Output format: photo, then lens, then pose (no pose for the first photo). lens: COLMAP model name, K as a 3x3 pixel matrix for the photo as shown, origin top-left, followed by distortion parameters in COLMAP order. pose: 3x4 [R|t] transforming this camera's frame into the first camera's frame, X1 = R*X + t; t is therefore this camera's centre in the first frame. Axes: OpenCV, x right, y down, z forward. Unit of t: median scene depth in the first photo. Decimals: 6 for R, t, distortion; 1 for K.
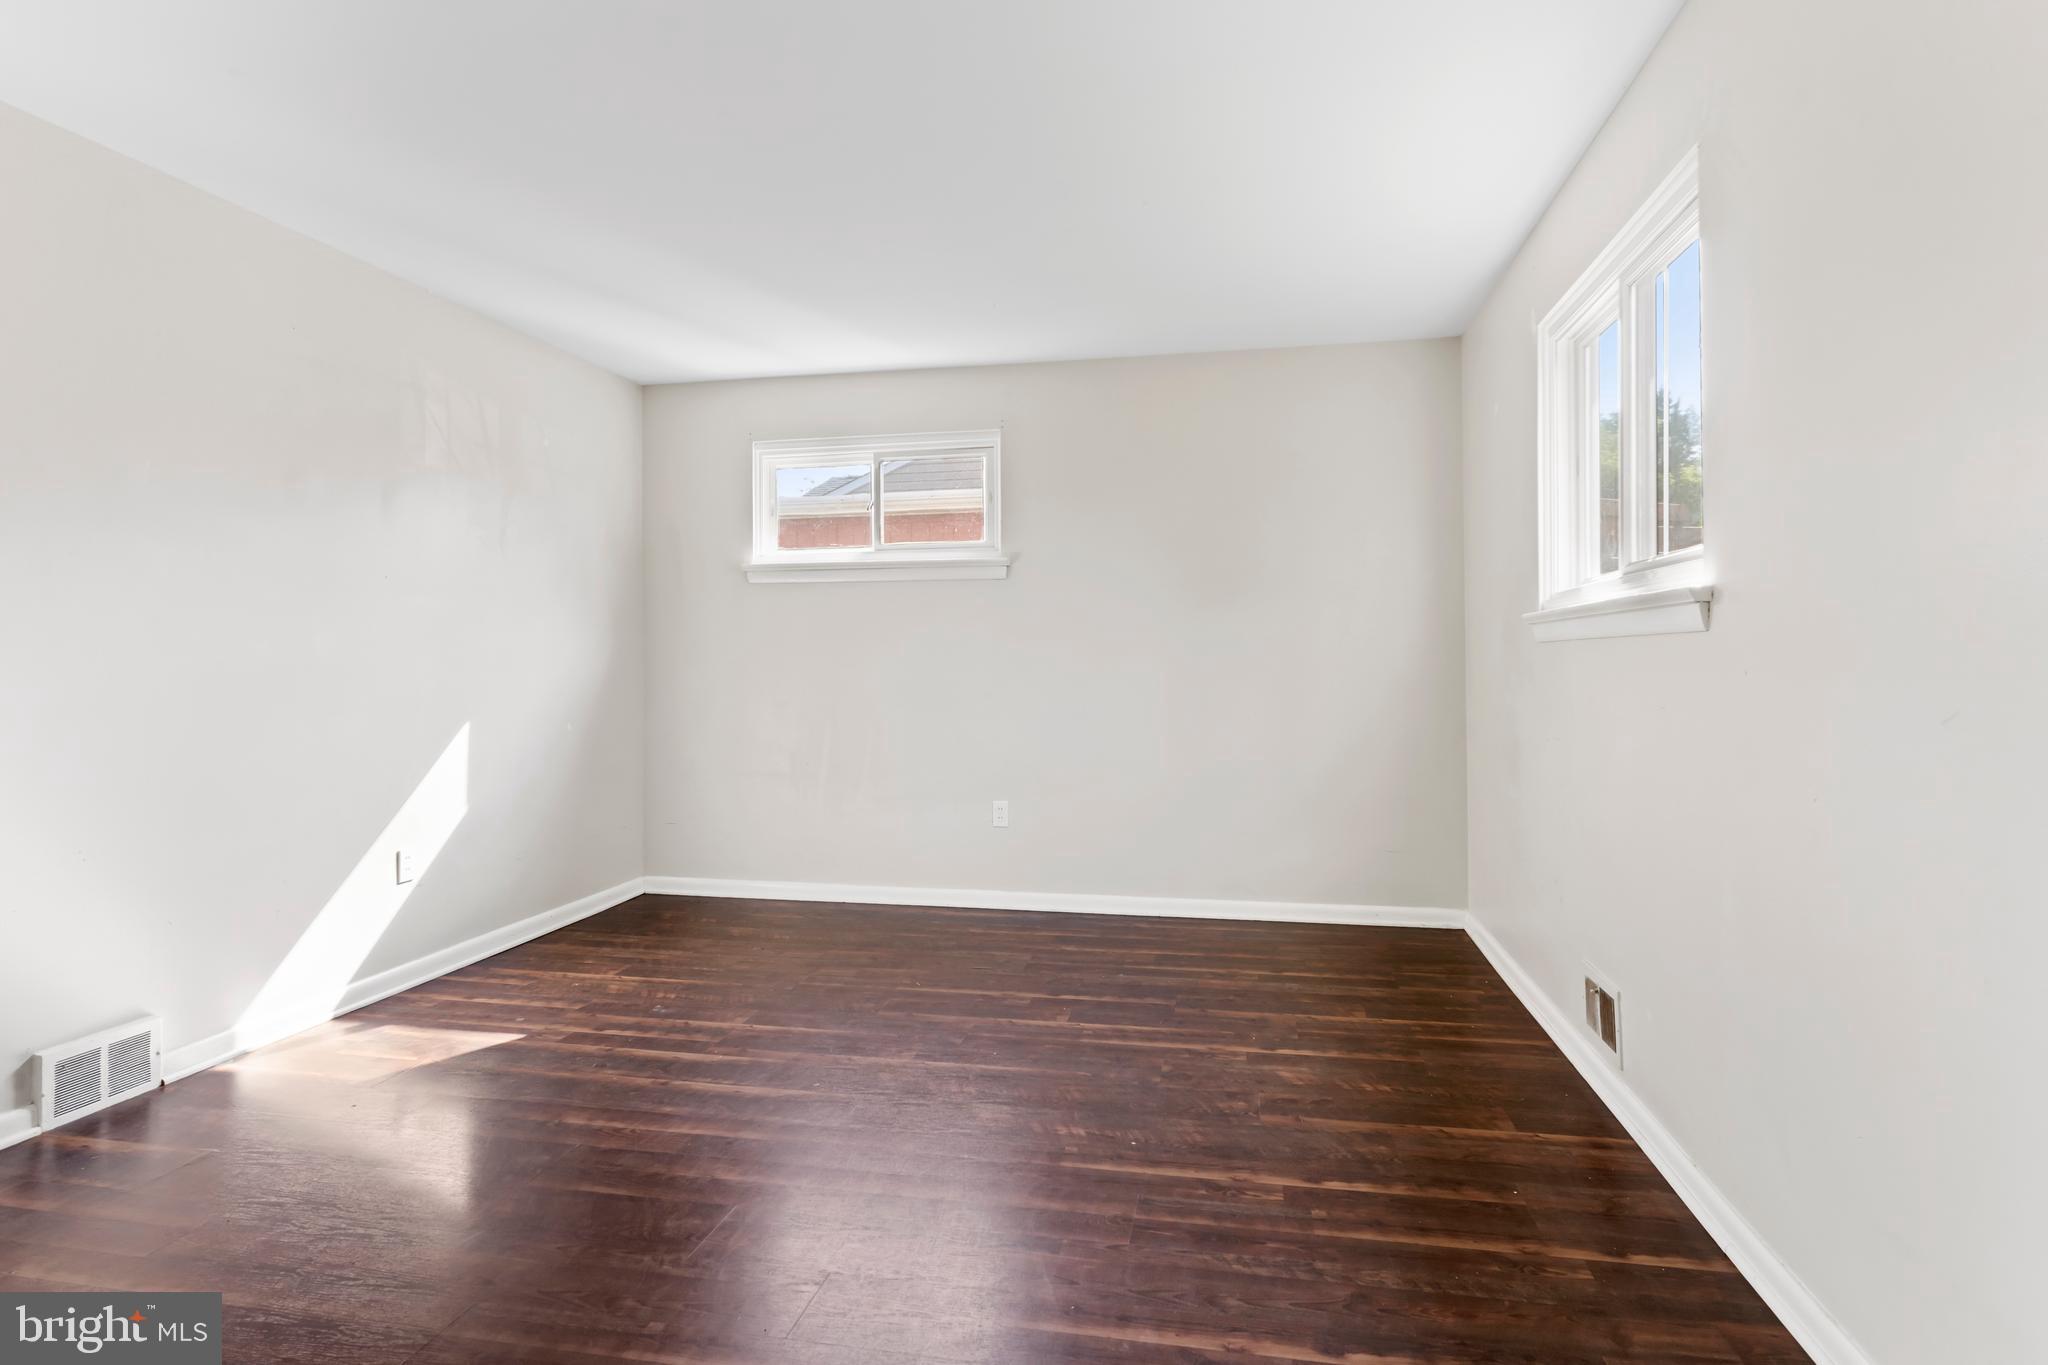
lens RADIAL K [[1065.2, 0, 1026.7], [0, 1065.2, 673.6], [0, 0, 1]] dist [-0.001229, -0.000182]
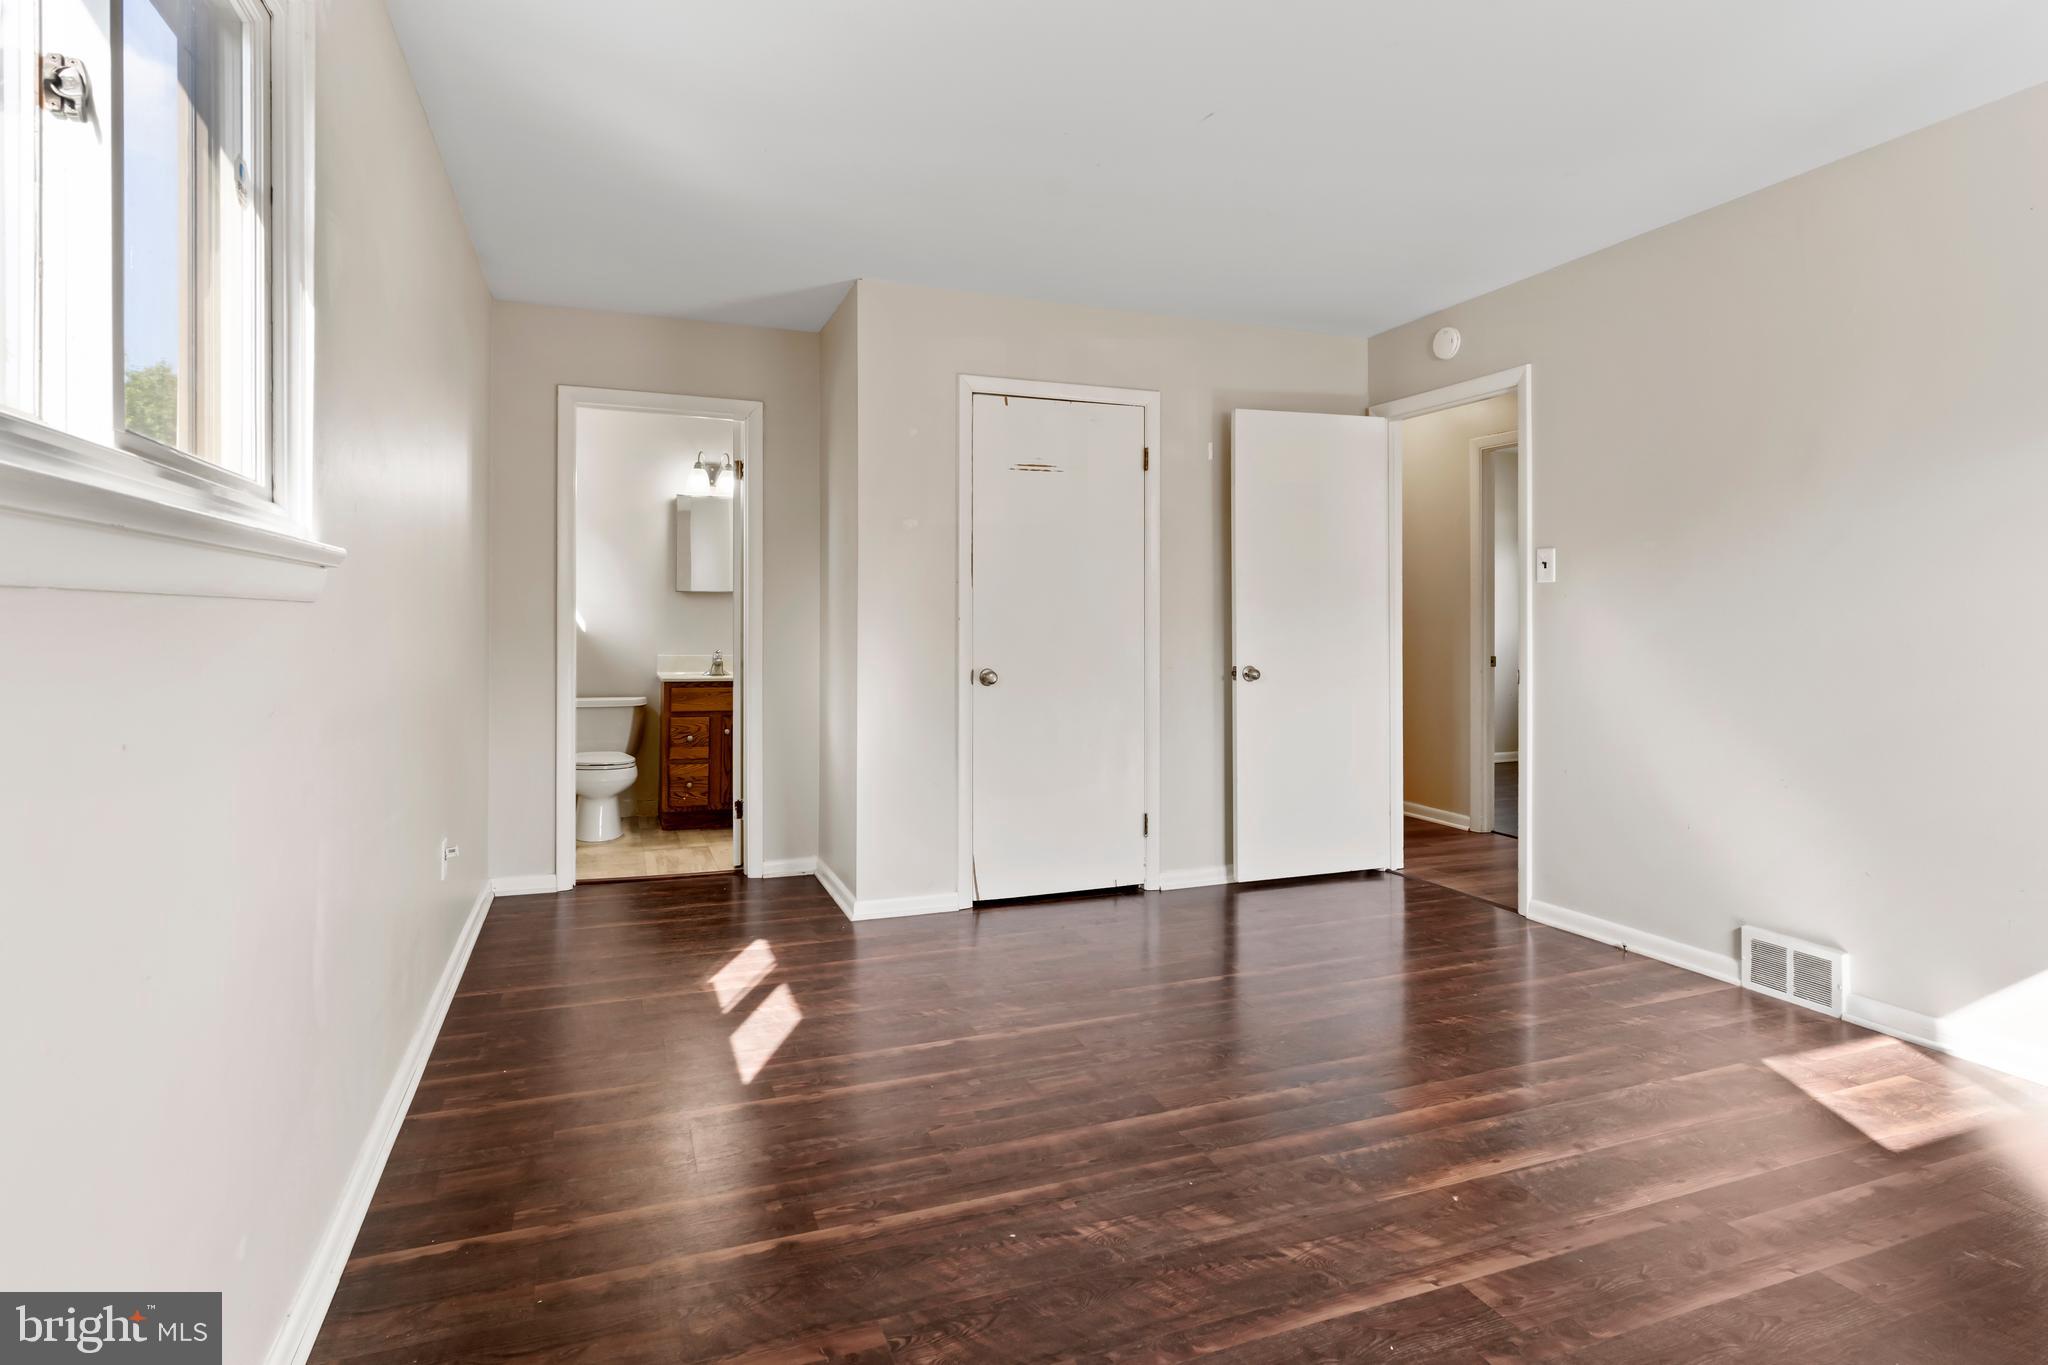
lens RADIAL K [[1065.2, 0, 1025.5], [0, 1065.2, 613.9], [0, 0, 1]] dist [-0.001229, -0.000182]
pose [[-0.838564, 0.003838, -0.544790, 0.547681], [-0.001253, 0.999959, 0.008973, -0.033524], [0.544802, 0.008207, -0.838525, 1.741035]]
